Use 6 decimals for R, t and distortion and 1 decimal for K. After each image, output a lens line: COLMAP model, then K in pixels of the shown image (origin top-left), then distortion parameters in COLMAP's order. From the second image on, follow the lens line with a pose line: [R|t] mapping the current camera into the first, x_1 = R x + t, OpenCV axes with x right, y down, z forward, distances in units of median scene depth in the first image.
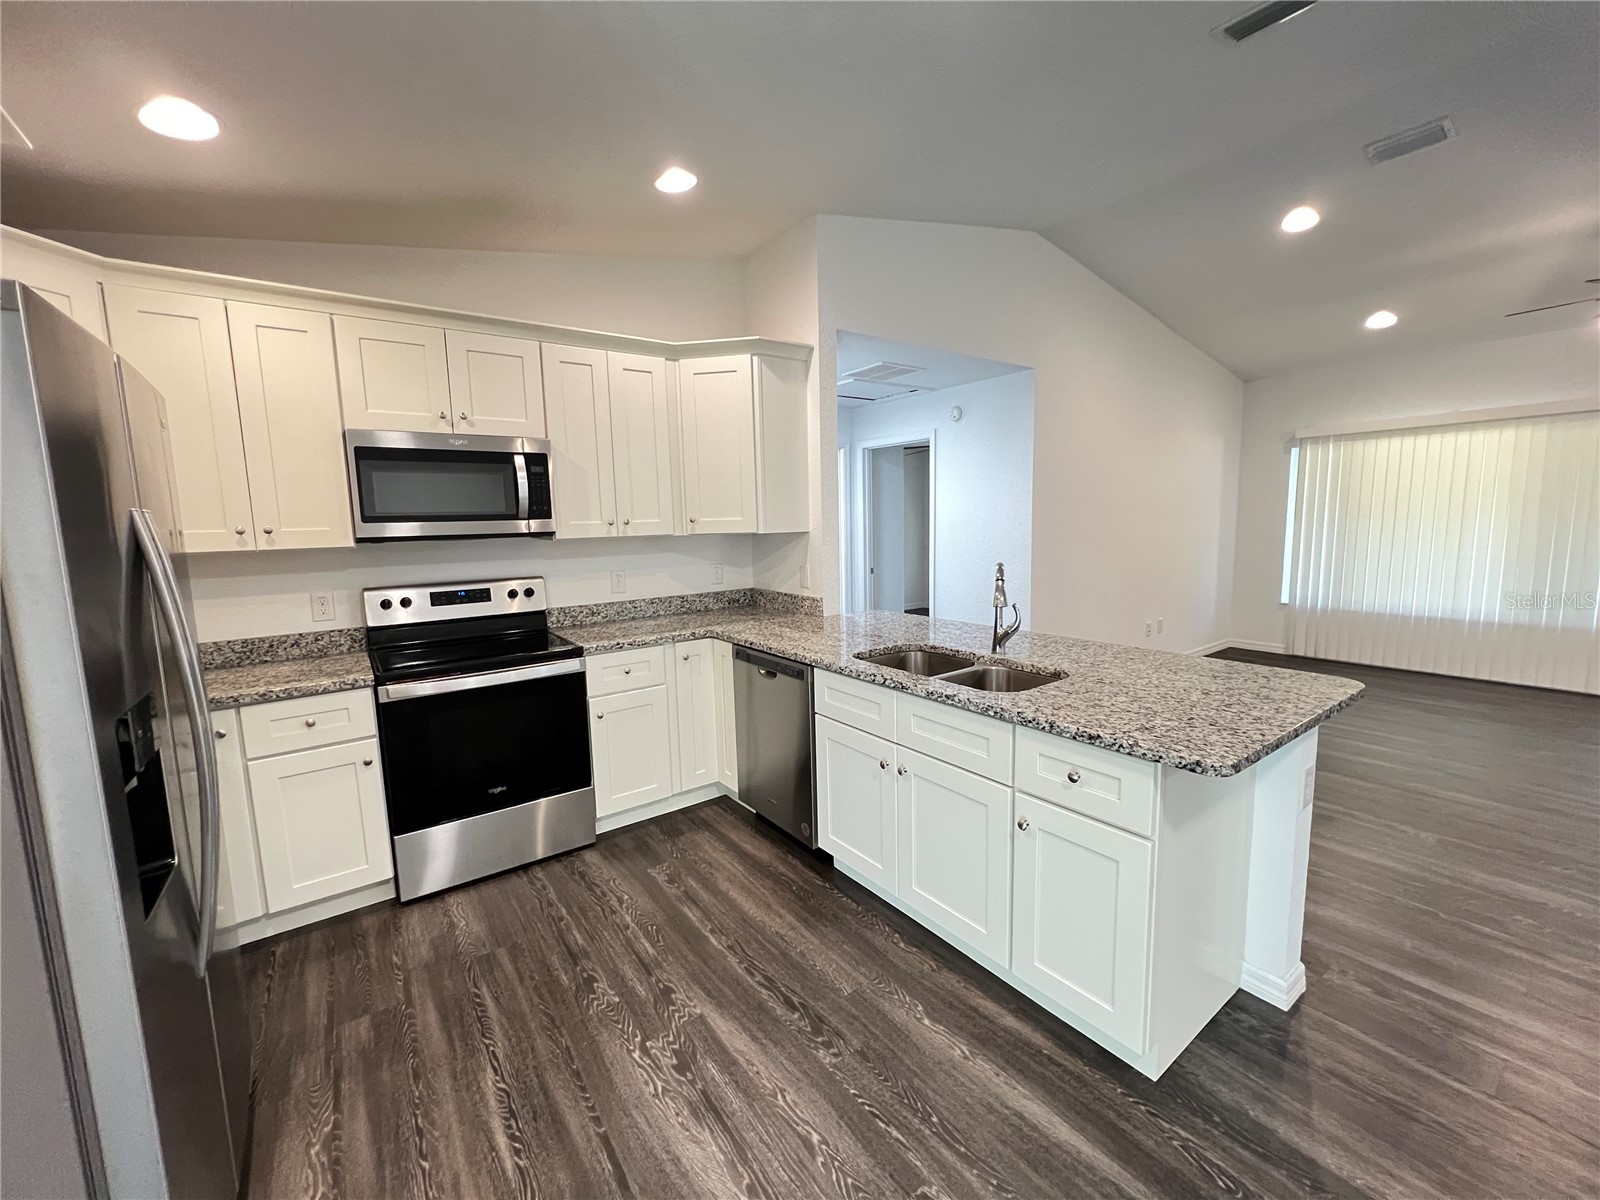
lens RADIAL K [[633.7, 0, 795.8], [0, 633.7, 595.2], [0, 0, 1]] dist [-0.002862, 0.000537]
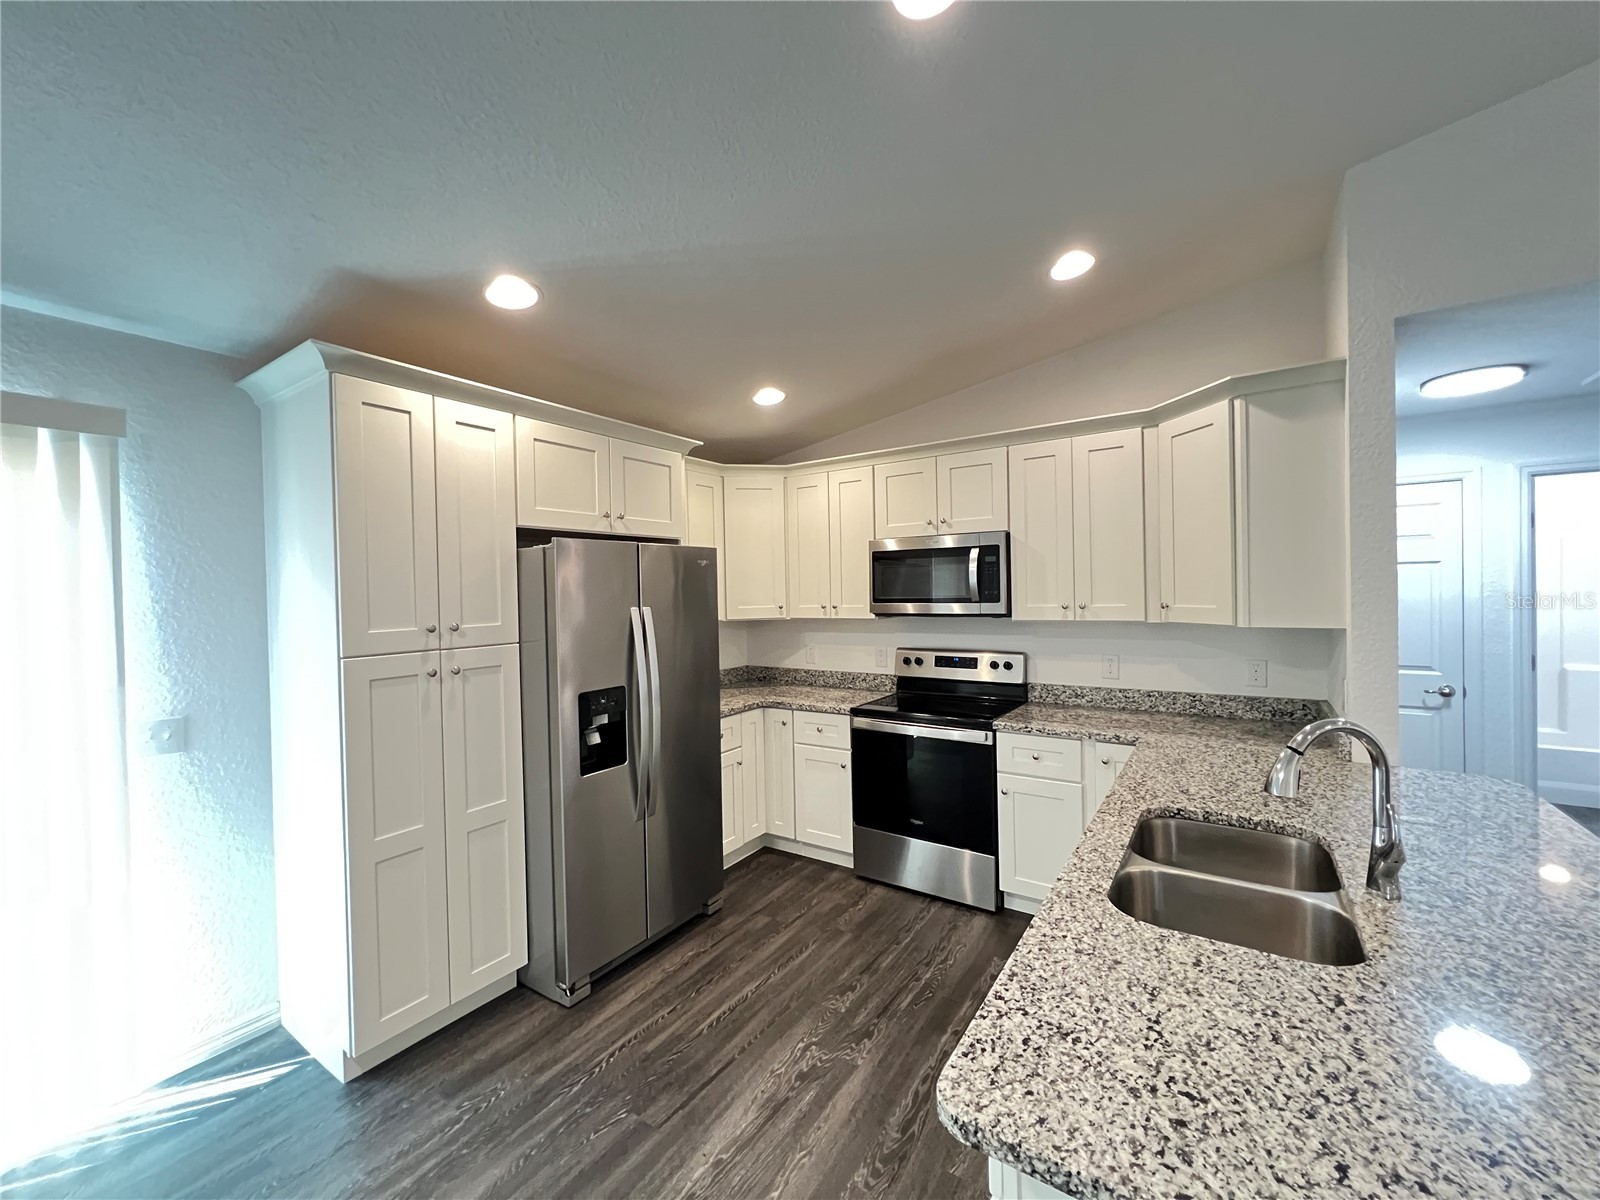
lens RADIAL K [[636.0, 0, 803.8], [0, 636.0, 597.2], [0, 0, 1]] dist [0.001405, -0.000250]
pose [[0.353460, 0.028332, -0.935021, 0.626257], [-0.101622, 0.994789, -0.008273, -0.099743], [0.929913, 0.097943, 0.354497, 0.330201]]
